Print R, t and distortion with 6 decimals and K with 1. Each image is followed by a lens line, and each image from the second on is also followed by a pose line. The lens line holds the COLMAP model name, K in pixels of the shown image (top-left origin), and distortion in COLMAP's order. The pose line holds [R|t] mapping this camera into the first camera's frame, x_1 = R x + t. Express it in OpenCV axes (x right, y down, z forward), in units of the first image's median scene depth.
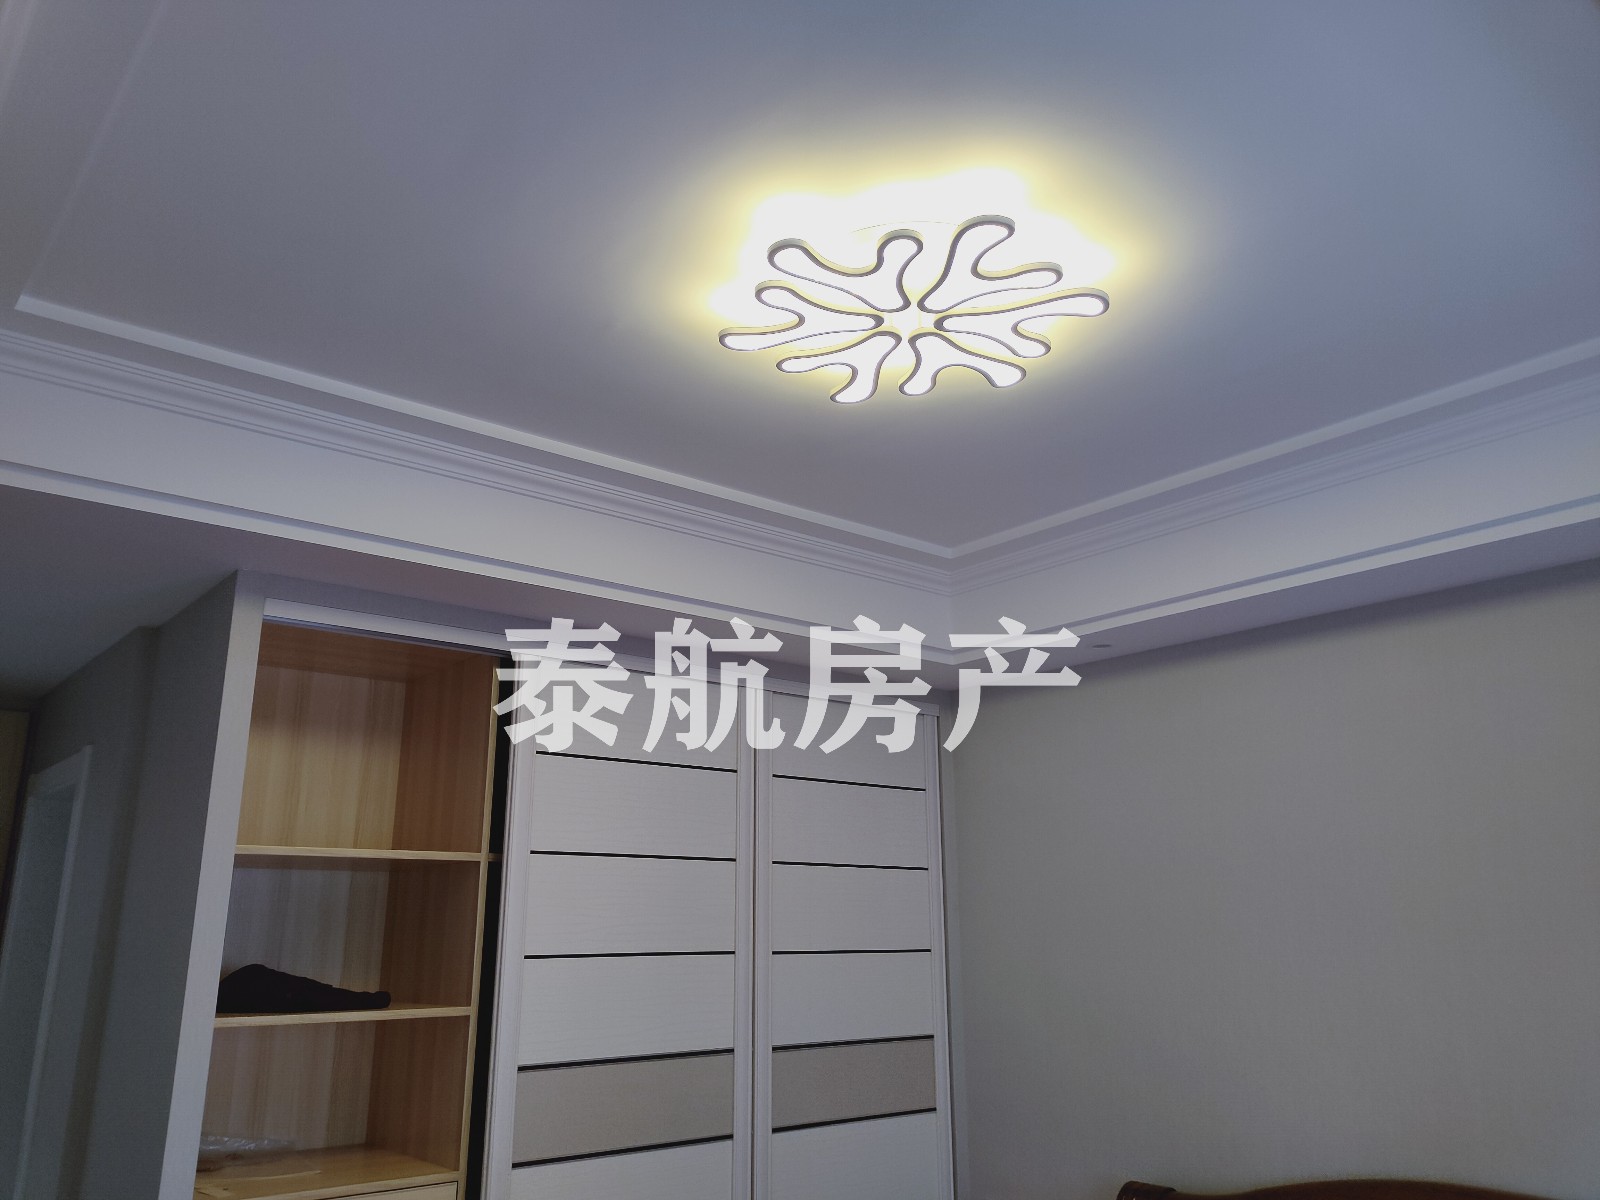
lens RADIAL K [[1234.5, 0, 813.2], [0, 1234.5, 597.0], [0, 0, 1]] dist [0.052545, -0.040815]
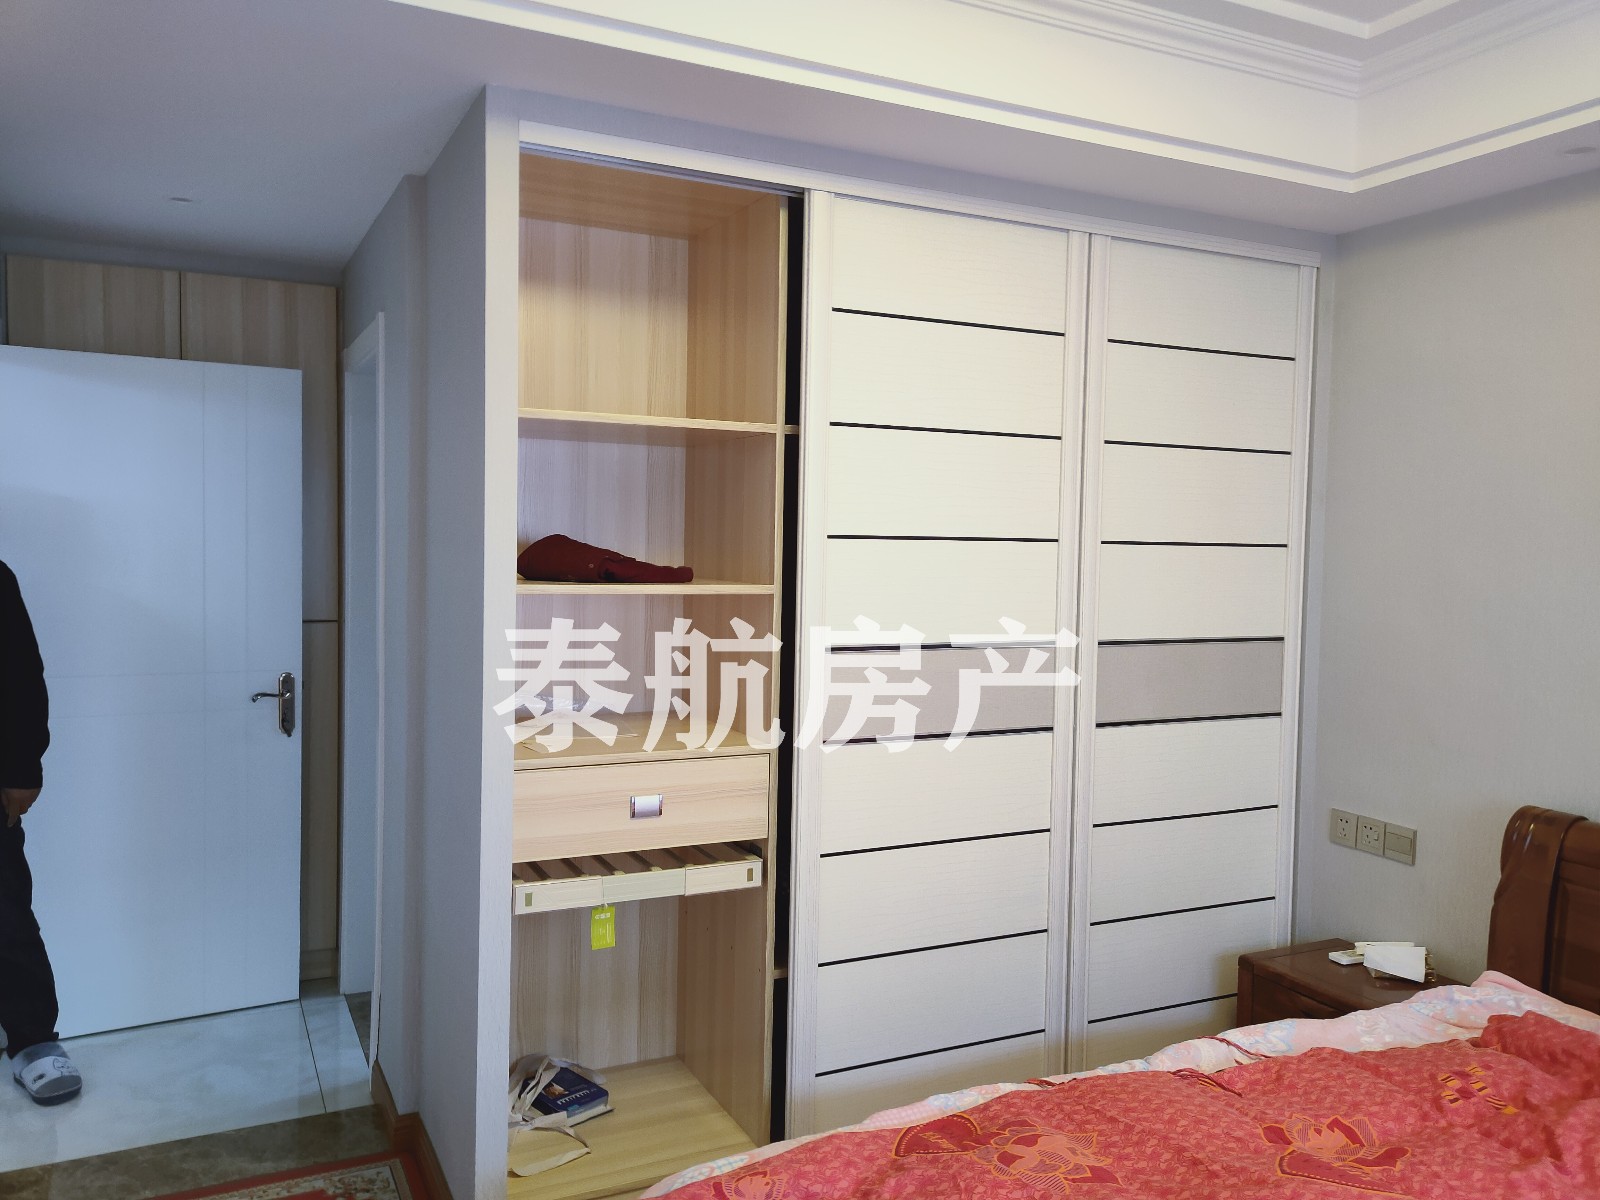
lens RADIAL K [[1234.5, 0, 813.2], [0, 1234.5, 597.0], [0, 0, 1]] dist [0.052545, -0.040815]
pose [[0.972954, 0.037373, -0.227957, -0.030703], [0.035331, 0.951139, 0.306735, 0.048233], [0.228282, -0.306493, 0.924094, 0.130714]]
